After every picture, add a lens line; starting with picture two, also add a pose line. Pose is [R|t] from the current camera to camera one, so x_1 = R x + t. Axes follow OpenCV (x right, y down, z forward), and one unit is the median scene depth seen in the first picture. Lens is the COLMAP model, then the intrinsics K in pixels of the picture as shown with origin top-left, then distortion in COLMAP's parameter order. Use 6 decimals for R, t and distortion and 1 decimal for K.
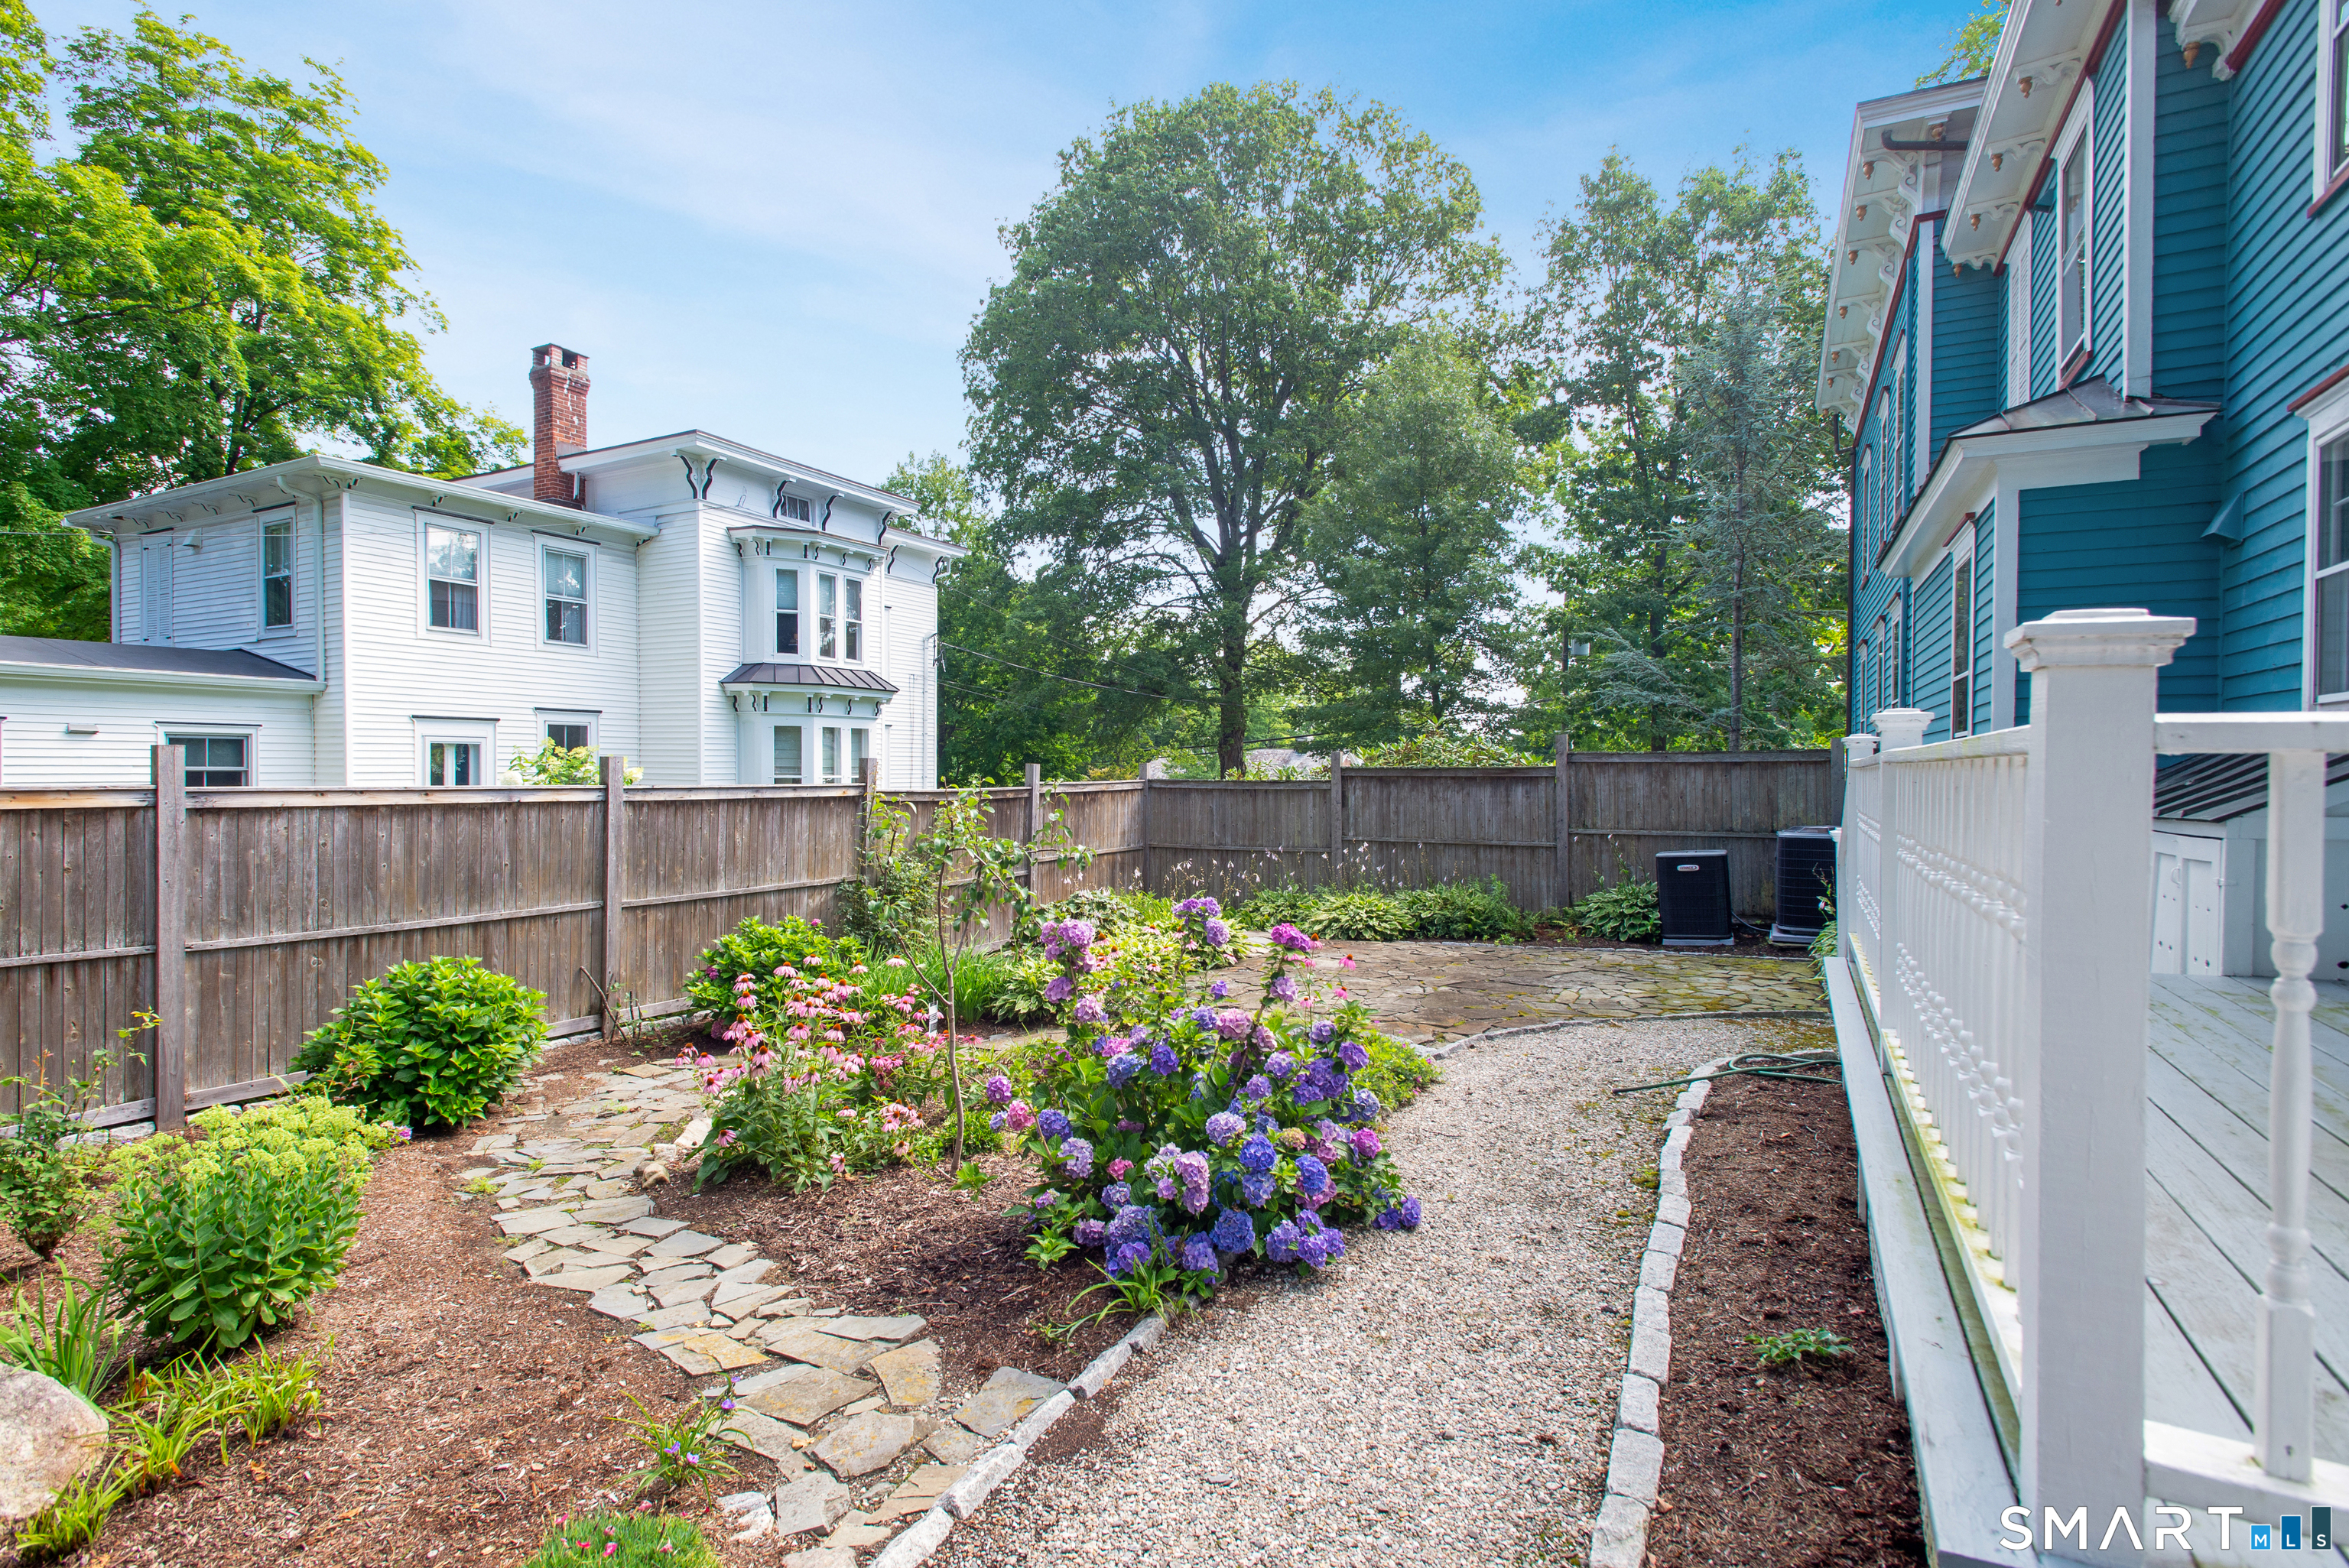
lens RADIAL K [[1139.1, 0, 1165.2], [0, 1139.1, 786.5], [0, 0, 1]] dist [-0.003238, -0.000364]
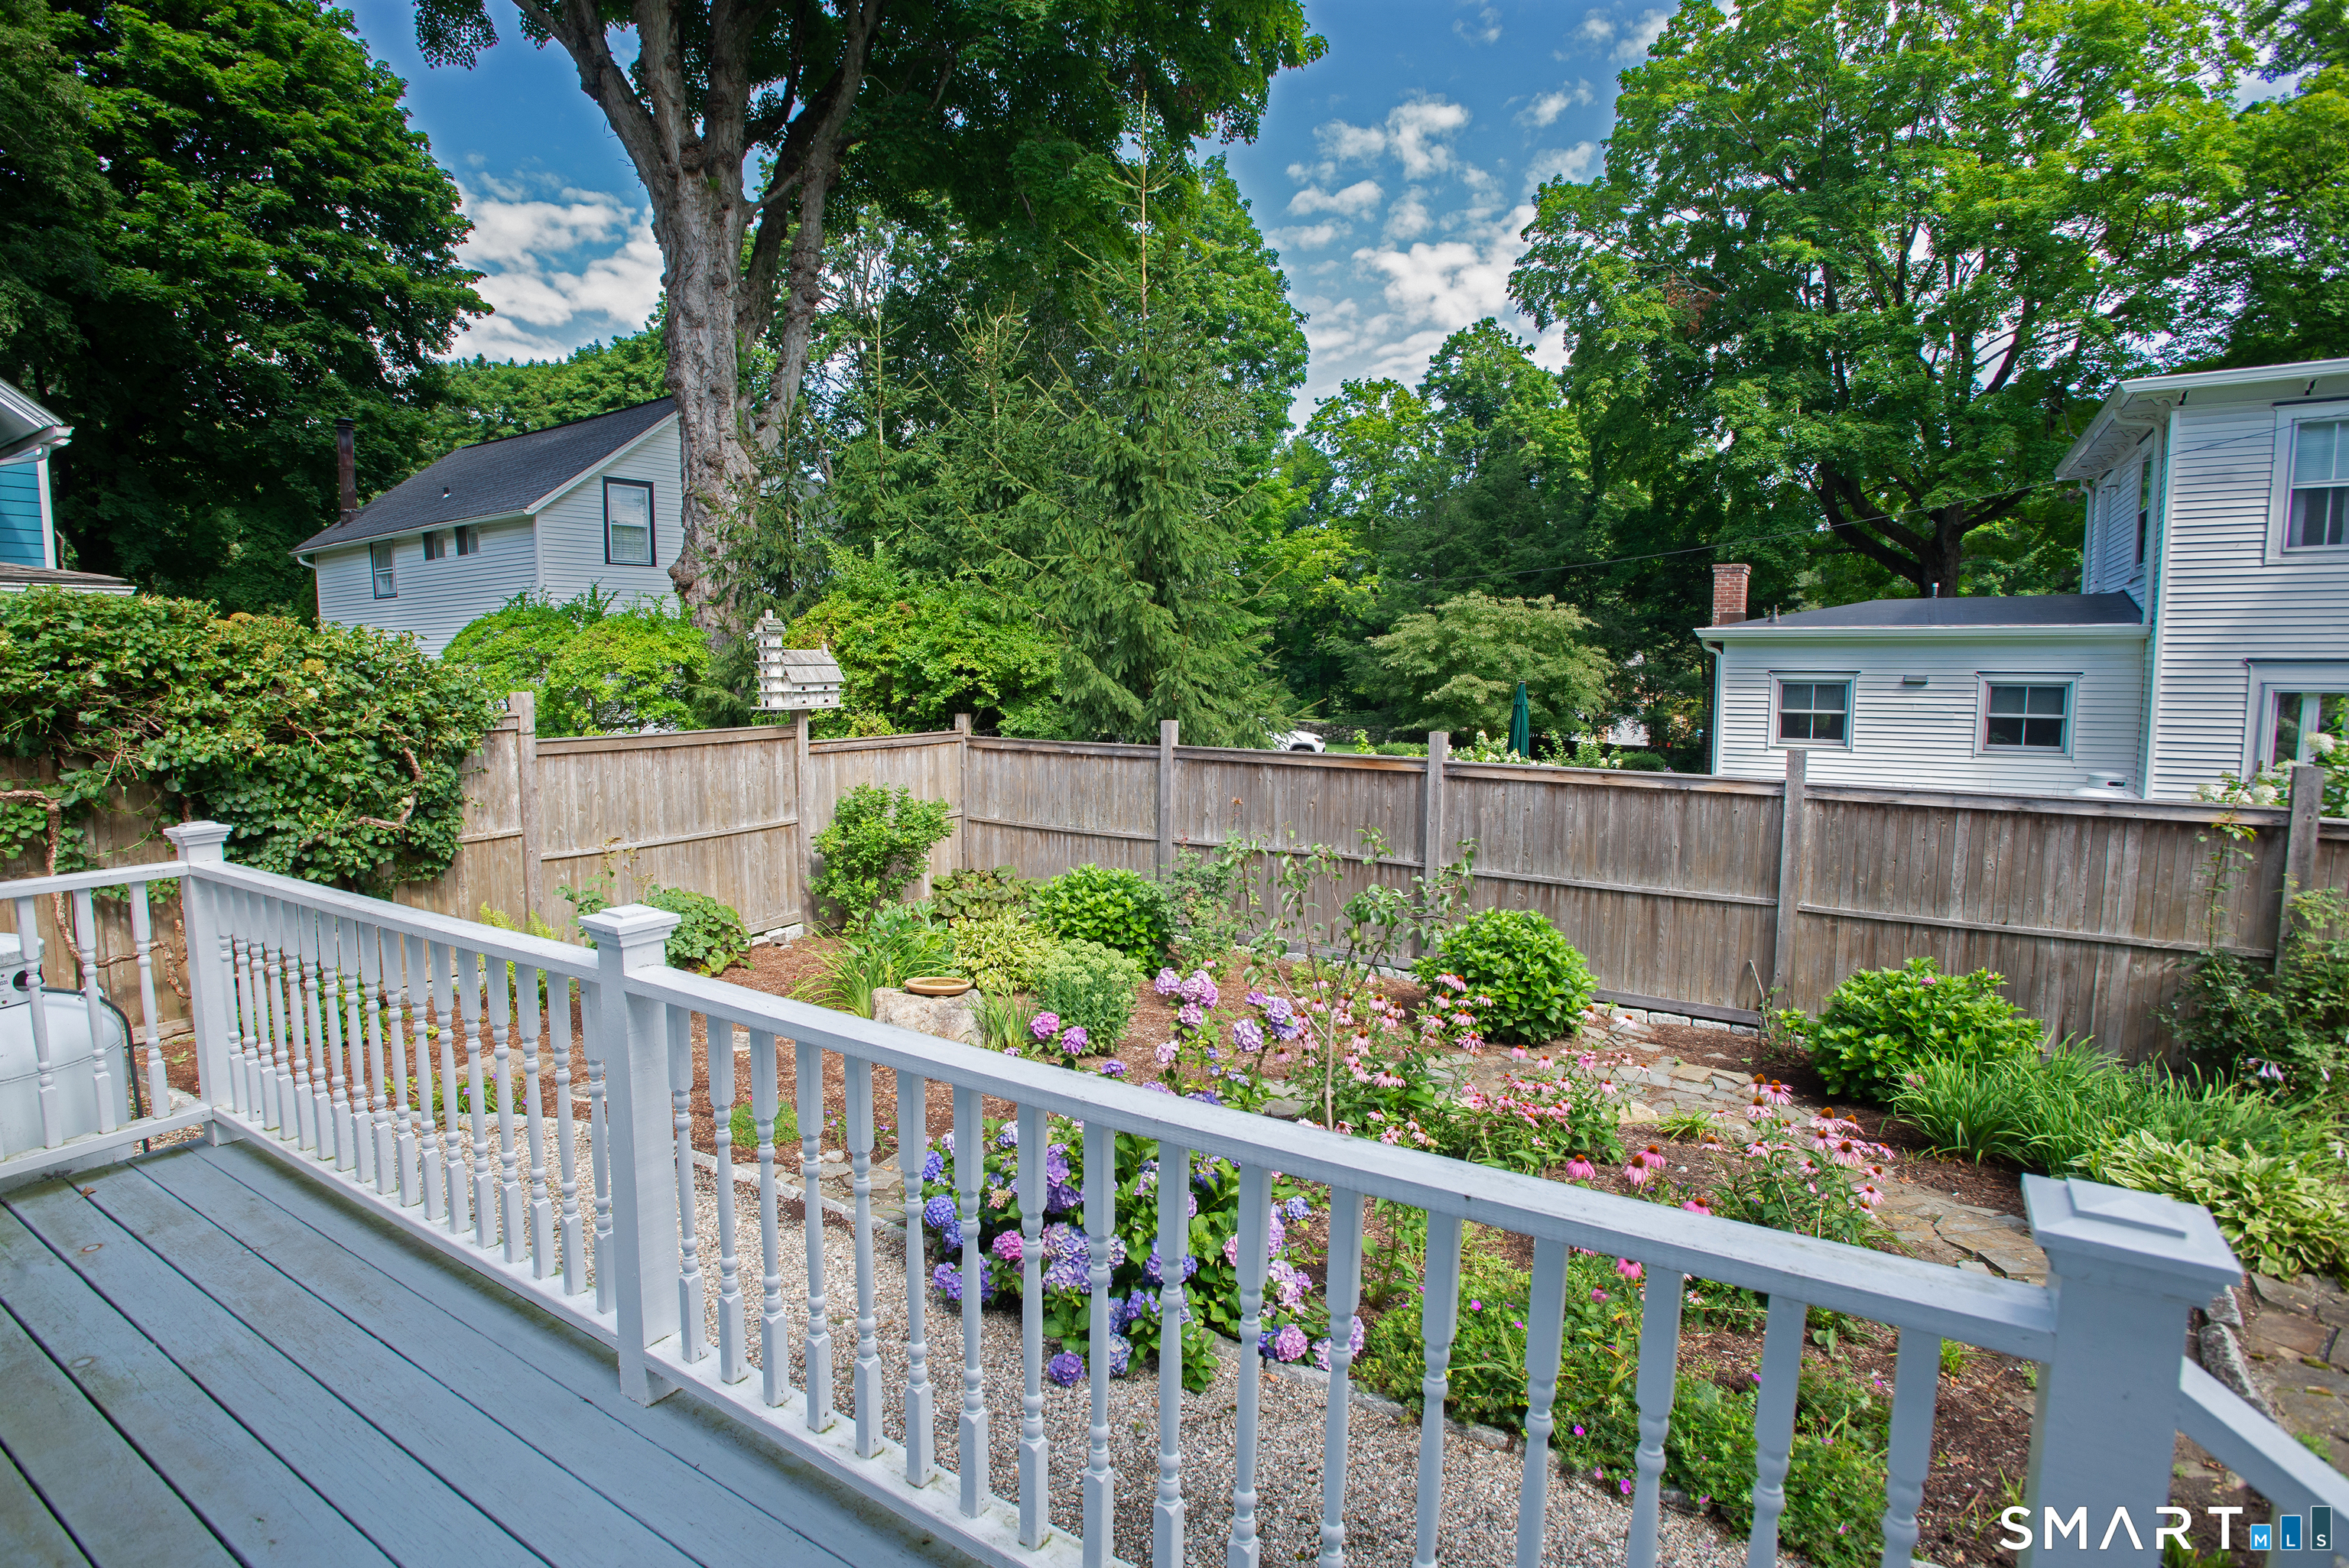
lens RADIAL K [[1139.1, 0, 1165.2], [0, 1139.1, 786.5], [0, 0, 1]] dist [-0.003238, -0.000364]
pose [[-0.071628, 0.098143, -0.992591, 0.492777], [-0.016406, 0.994897, 0.099555, -0.082576], [0.997296, 0.023416, -0.069652, 0.563012]]
